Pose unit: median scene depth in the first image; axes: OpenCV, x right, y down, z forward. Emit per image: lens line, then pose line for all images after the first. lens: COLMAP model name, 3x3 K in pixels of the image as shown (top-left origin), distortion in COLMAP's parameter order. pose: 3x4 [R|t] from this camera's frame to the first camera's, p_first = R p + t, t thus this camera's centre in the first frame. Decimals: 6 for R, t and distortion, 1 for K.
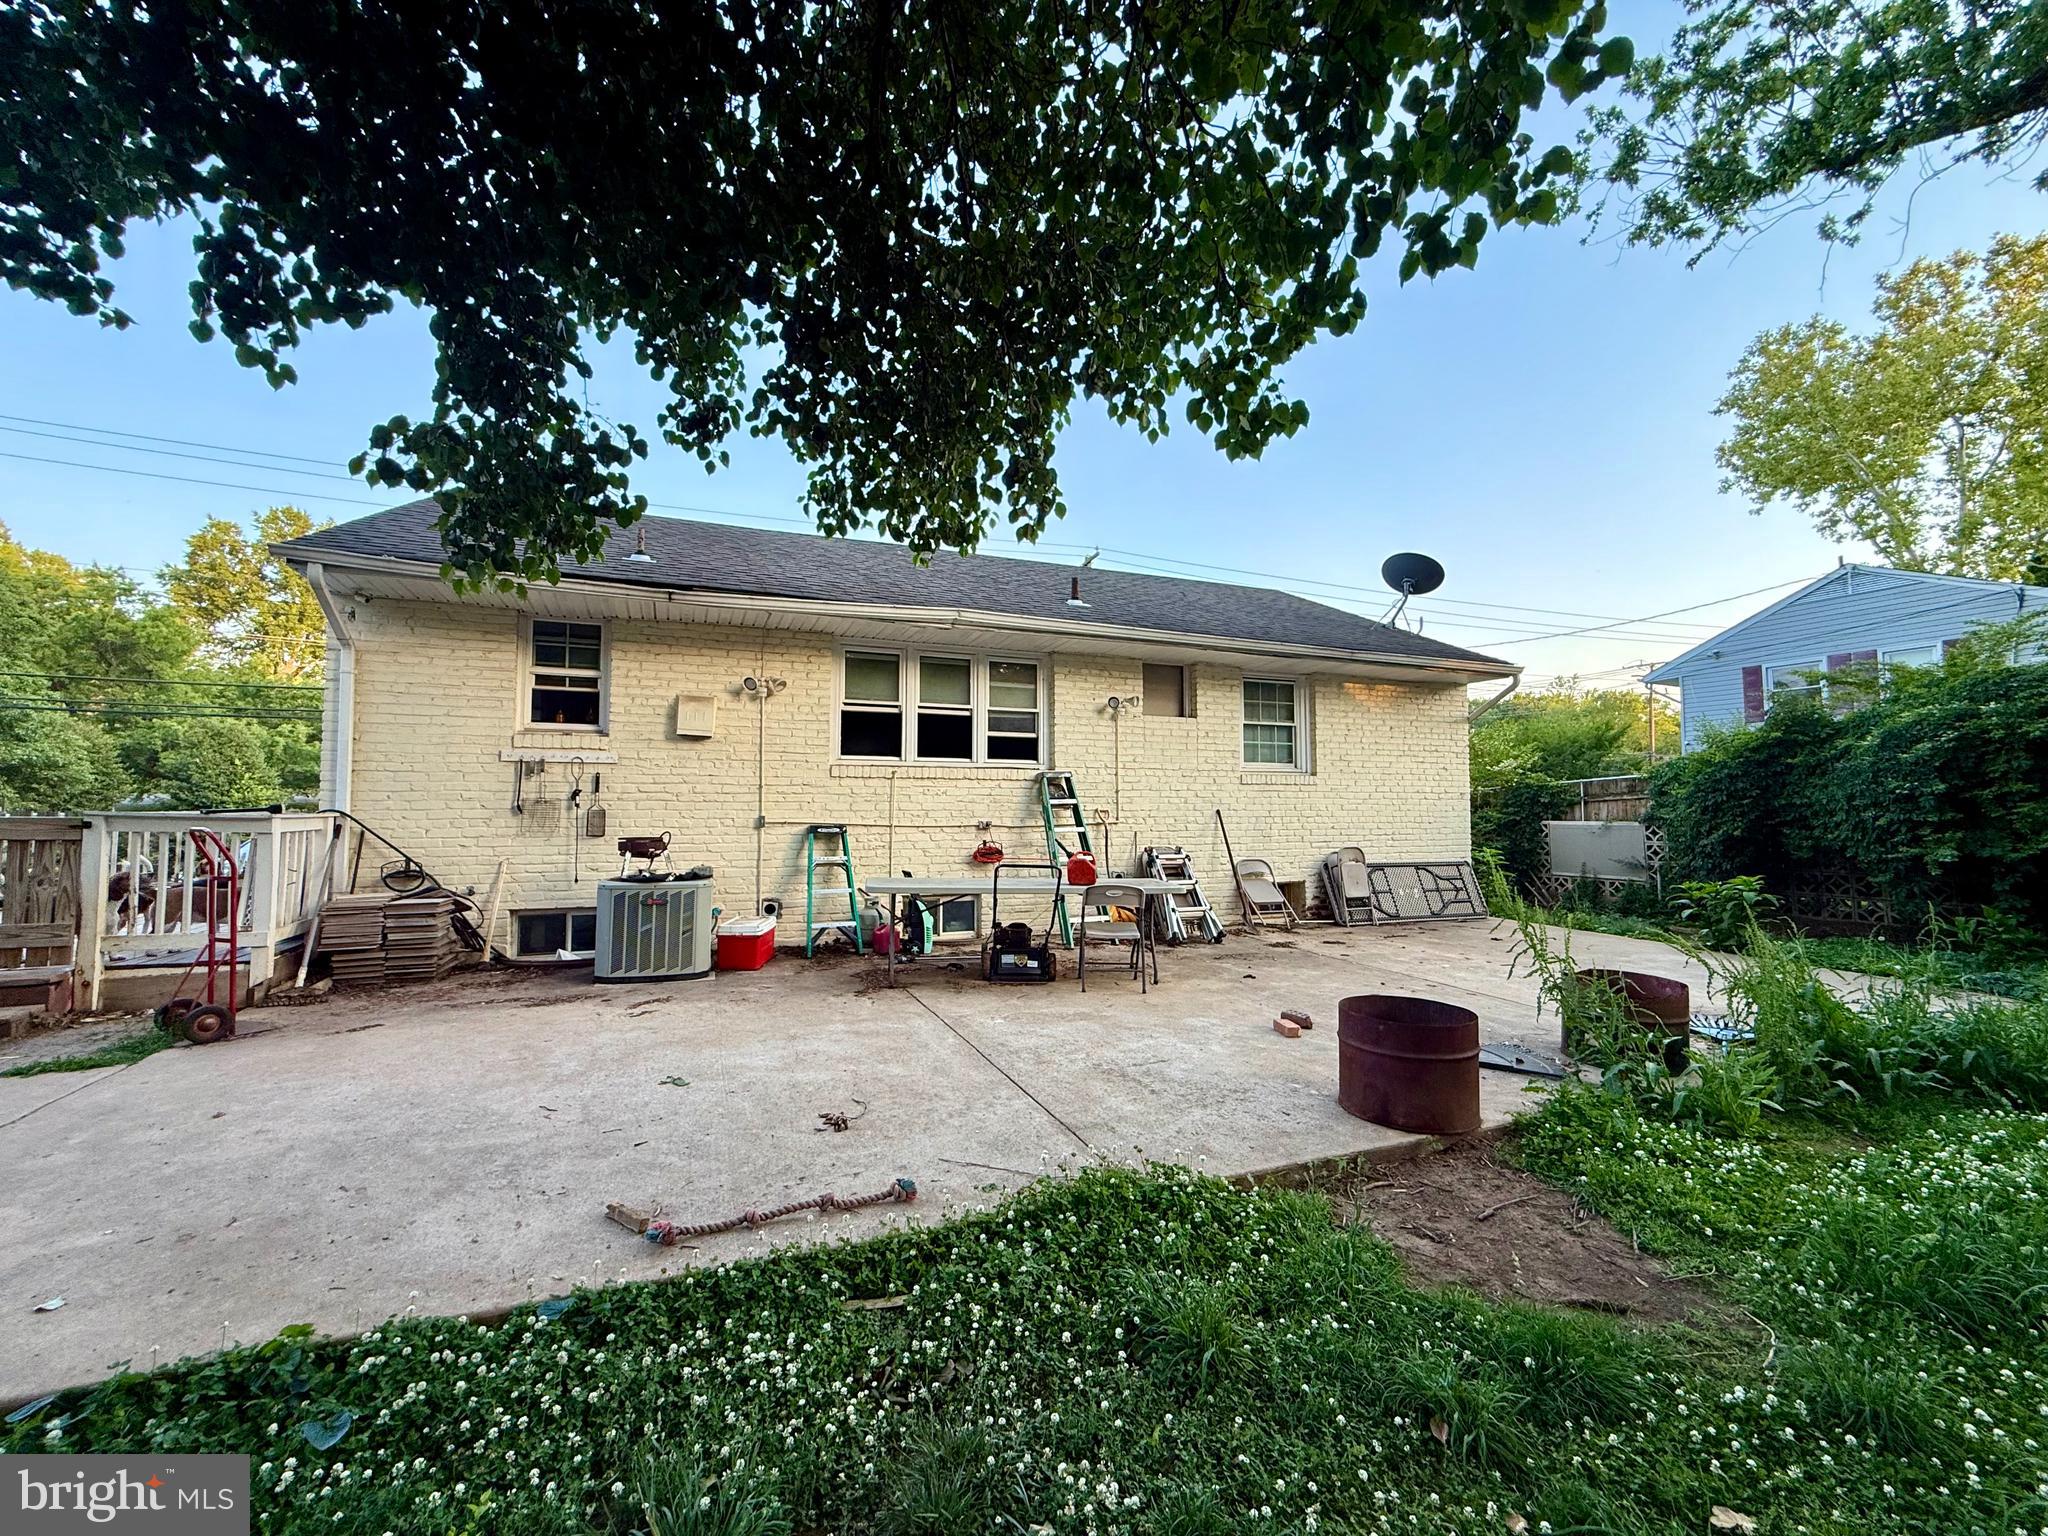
lens RADIAL K [[816.5, 0, 1019.5], [0, 816.5, 772.2], [0, 0, 1]] dist [0.000839, 0.000020]
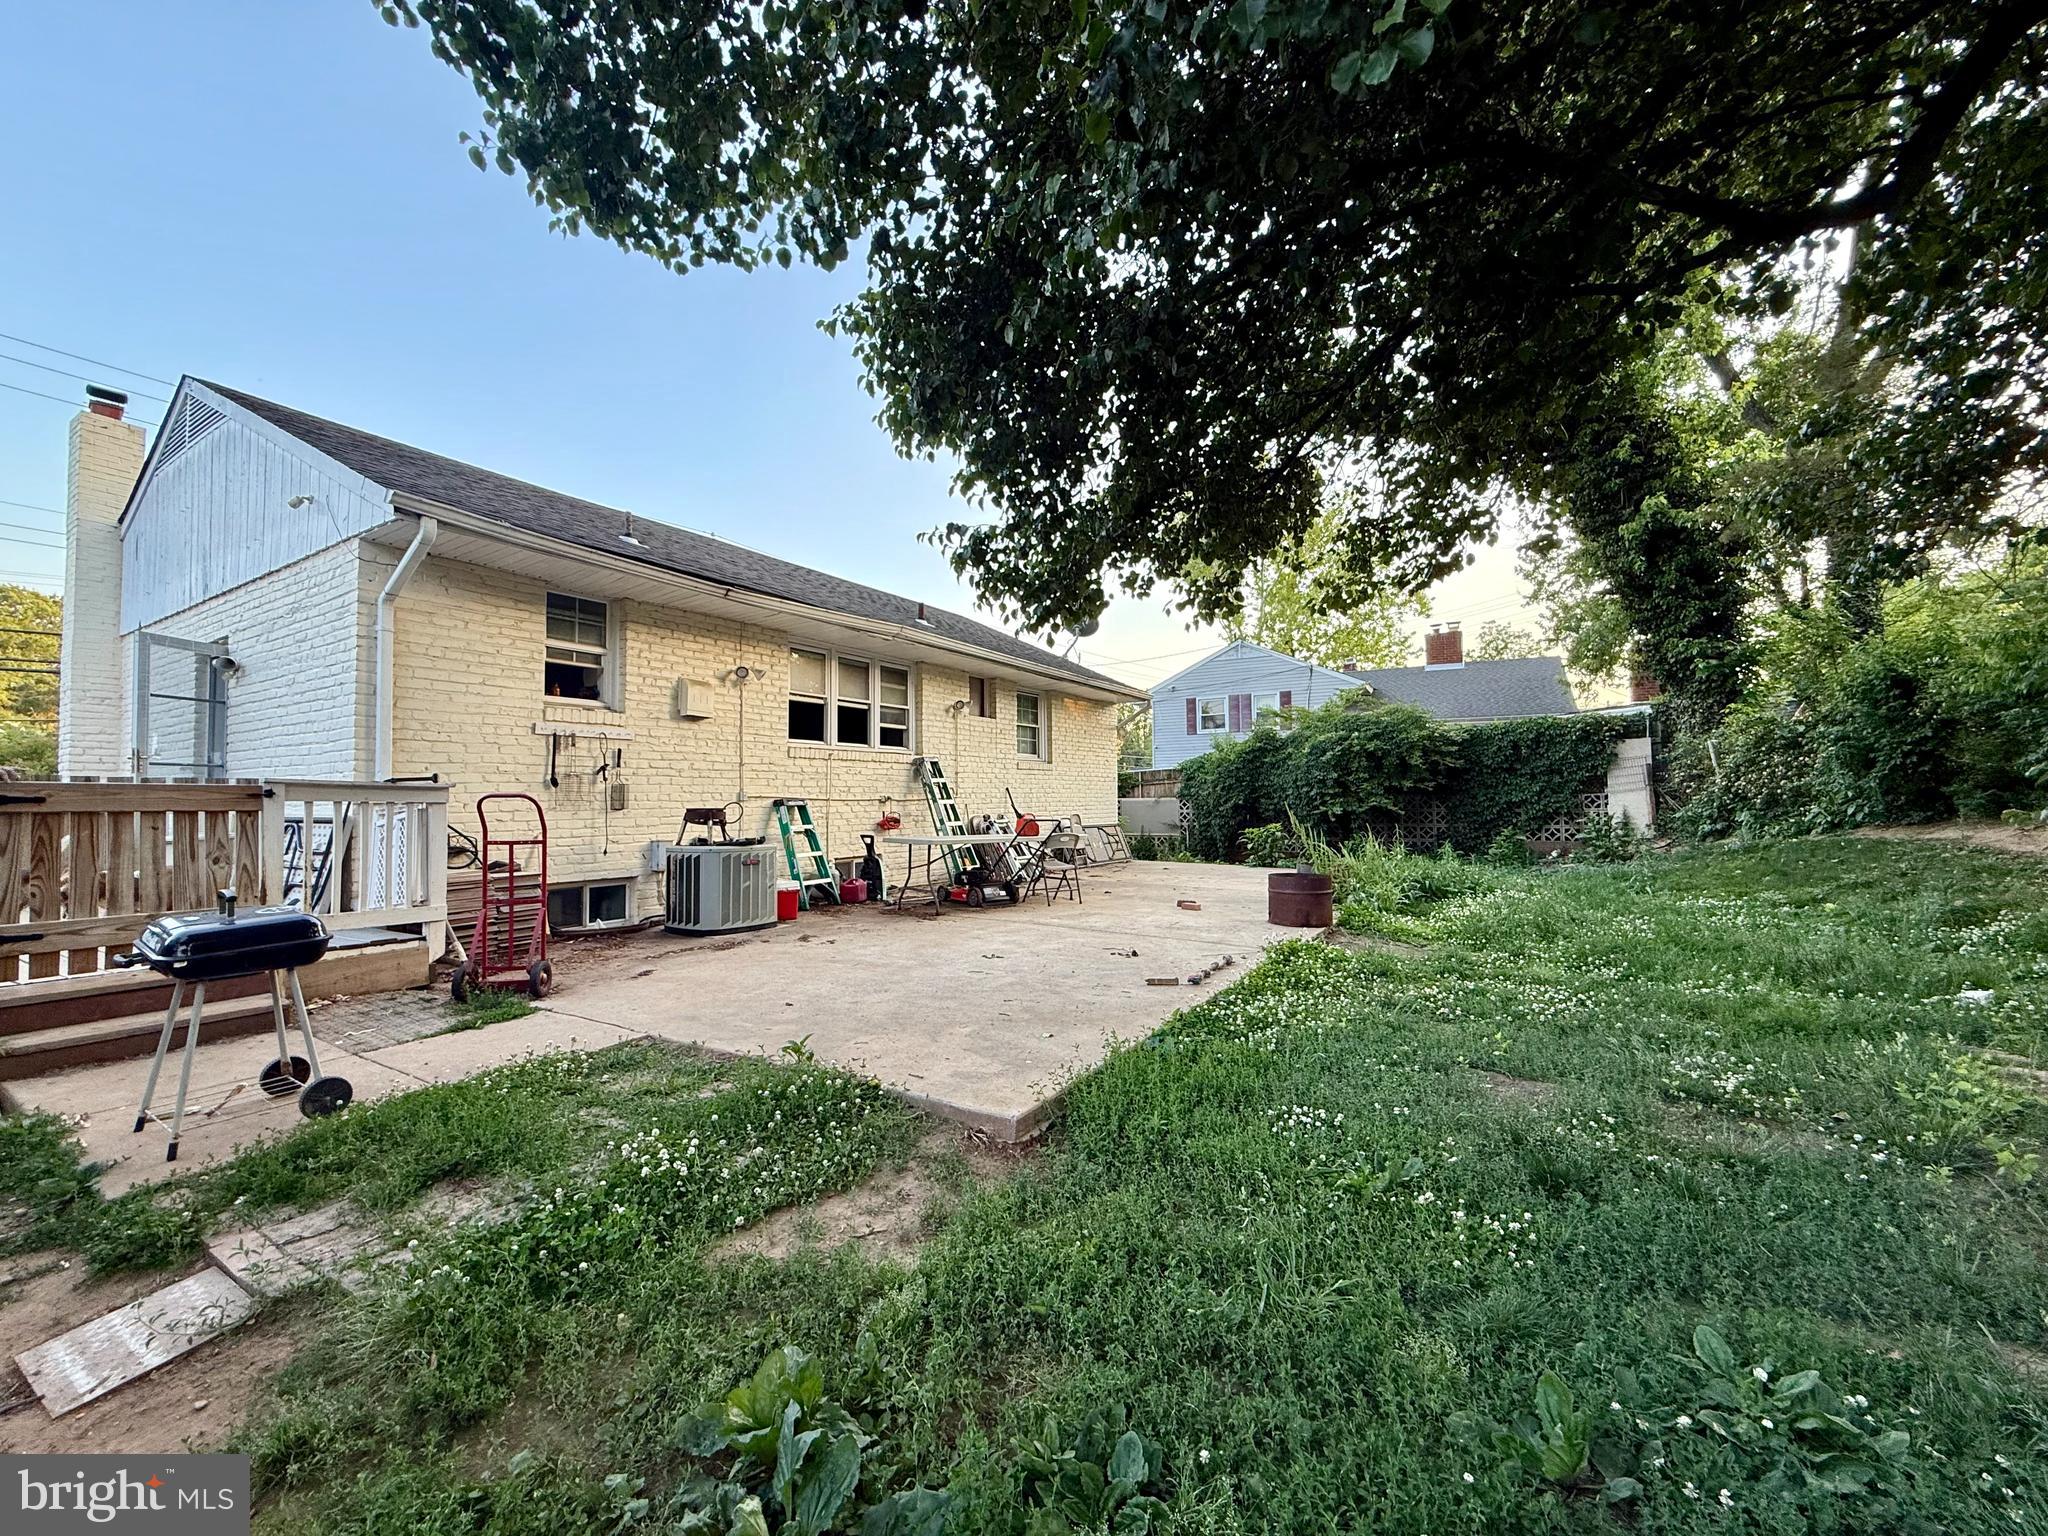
lens RADIAL K [[816.5, 0, 1025.2], [0, 816.5, 768.2], [0, 0, 1]] dist [0.000839, 0.000020]
pose [[0.804659, 0.014189, 0.593567, -0.607253], [-0.018618, 0.999826, 0.001338, 0.012807], [-0.593445, -0.012128, 0.804783, -0.115936]]
